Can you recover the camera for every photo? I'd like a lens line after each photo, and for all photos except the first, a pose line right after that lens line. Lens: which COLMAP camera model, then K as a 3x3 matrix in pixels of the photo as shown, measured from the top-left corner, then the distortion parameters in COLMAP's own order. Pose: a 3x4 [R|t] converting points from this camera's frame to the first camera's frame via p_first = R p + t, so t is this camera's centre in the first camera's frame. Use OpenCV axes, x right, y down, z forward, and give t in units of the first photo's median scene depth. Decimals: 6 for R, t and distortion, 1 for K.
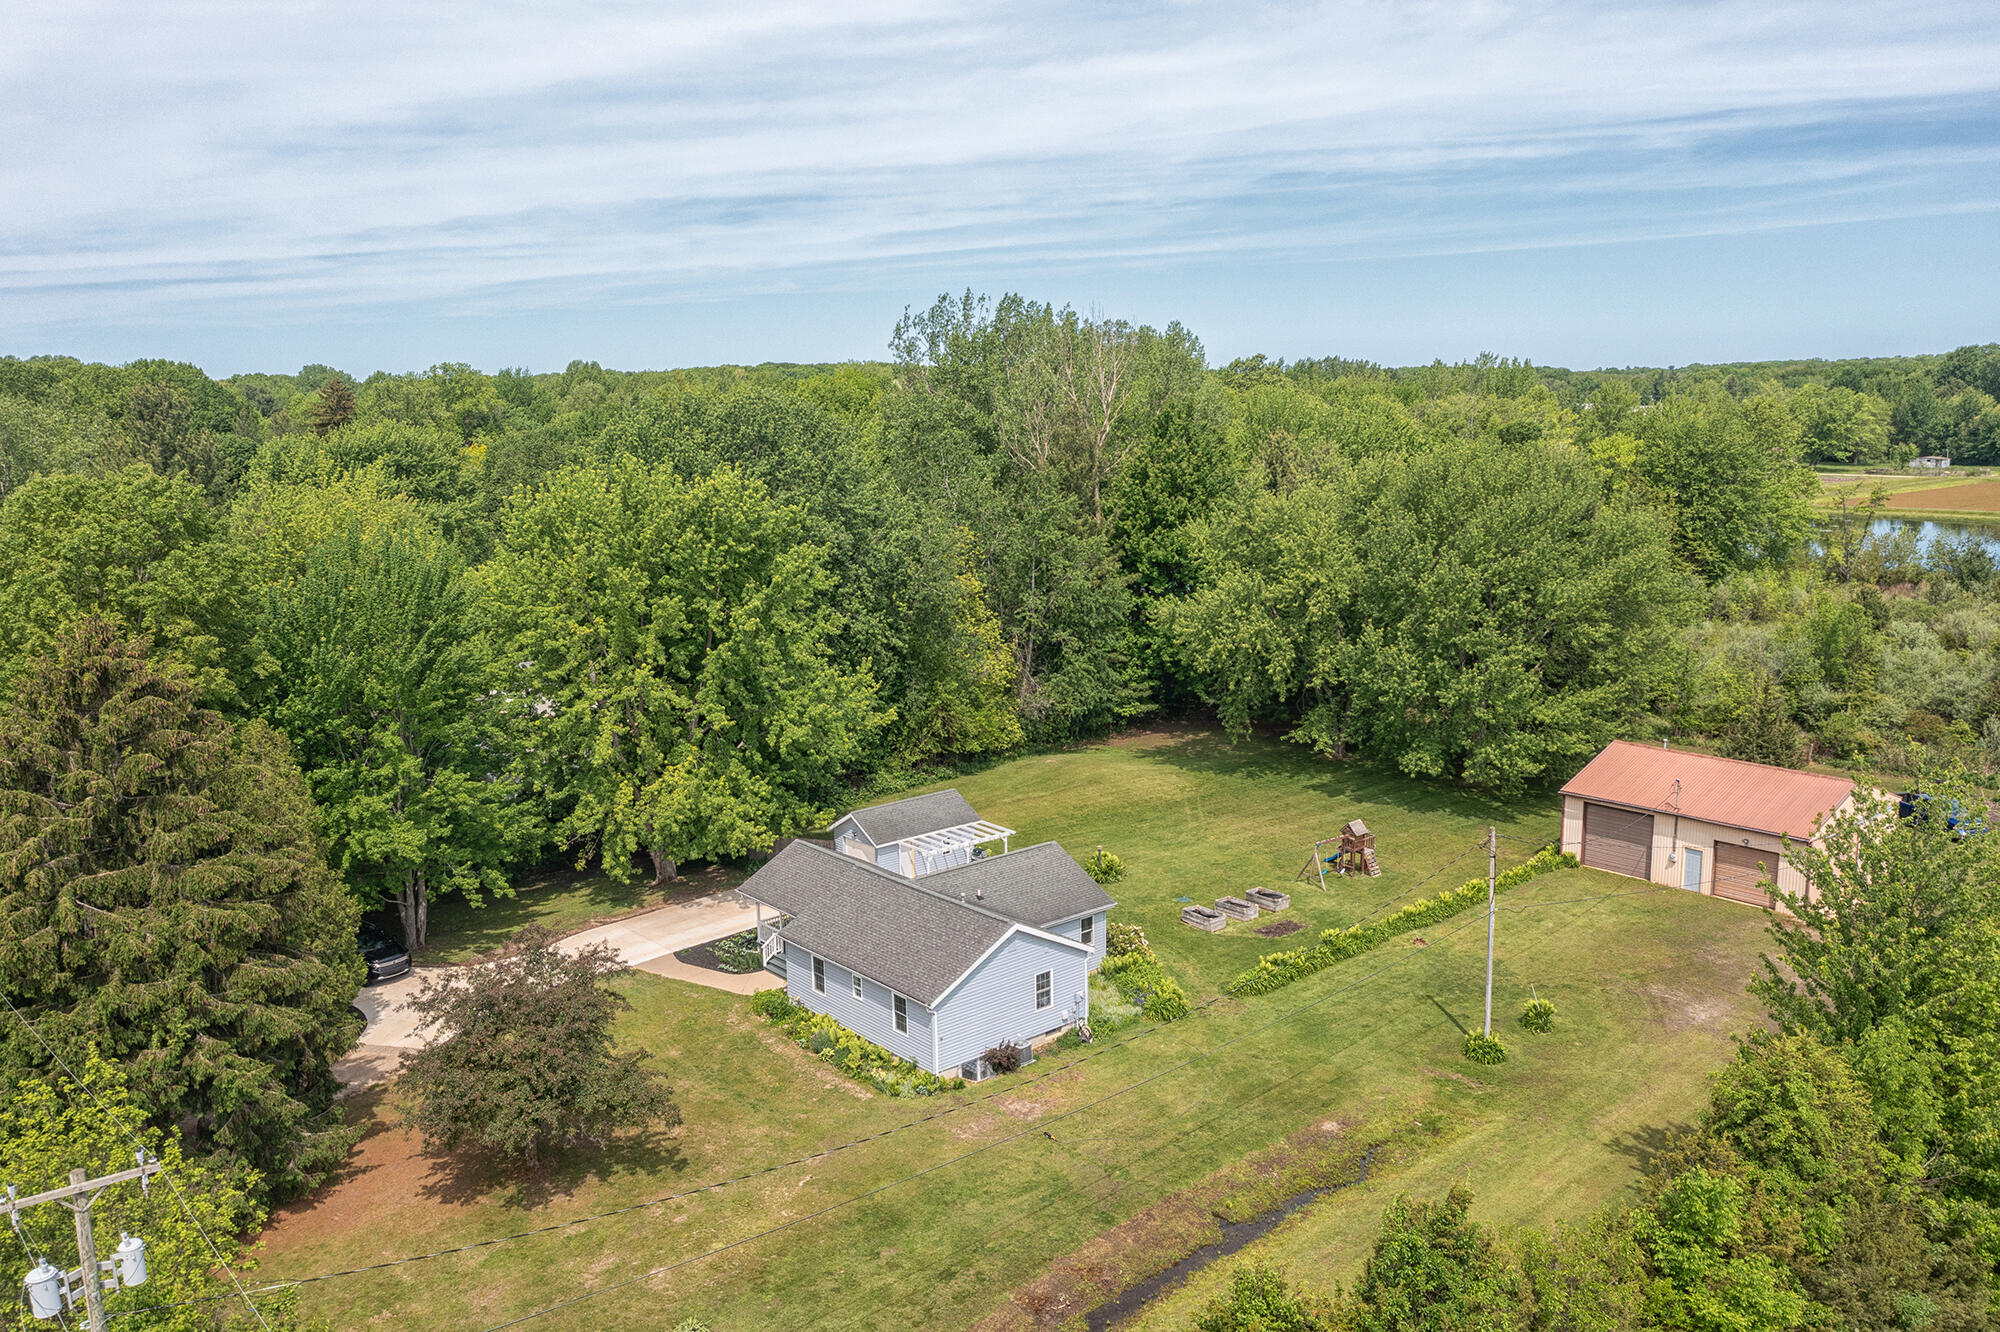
lens RADIAL K [[1578.3, 0, 1000.0], [0, 1578.3, 666.0], [0, 0, 1]] dist [-0.010034, 0.005317]
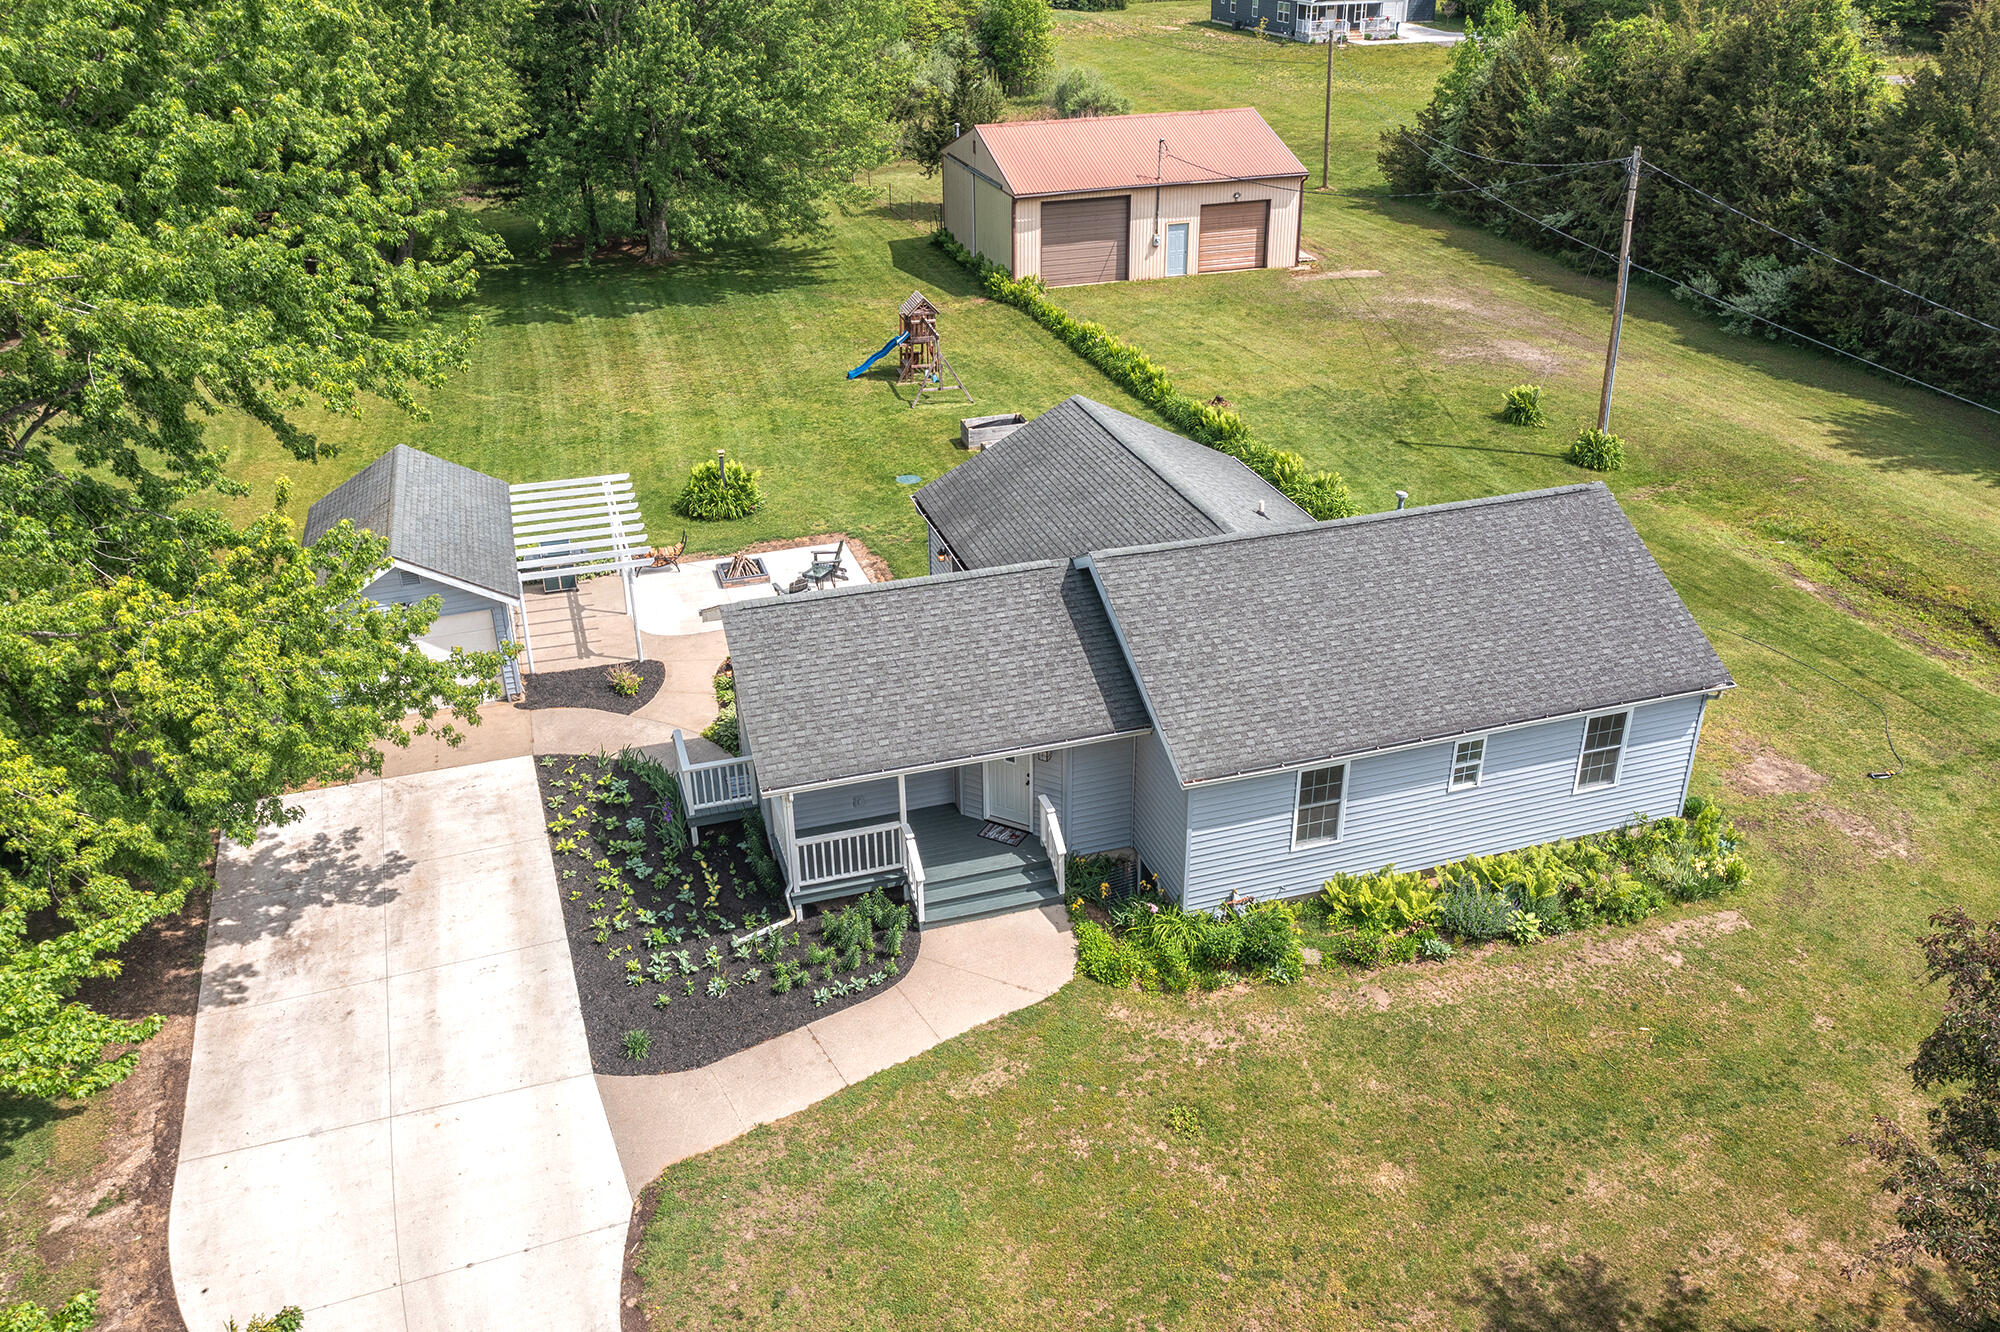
lens RADIAL K [[1594.9, 0, 1001.3], [0, 1594.9, 659.5], [0, 0, 1]] dist [-0.011215, -0.001172]
pose [[0.389538, -0.411107, 0.824167, -0.388834], [0.169044, 0.911563, 0.374804, -0.004261], [-0.905364, -0.006680, 0.424584, 0.748095]]
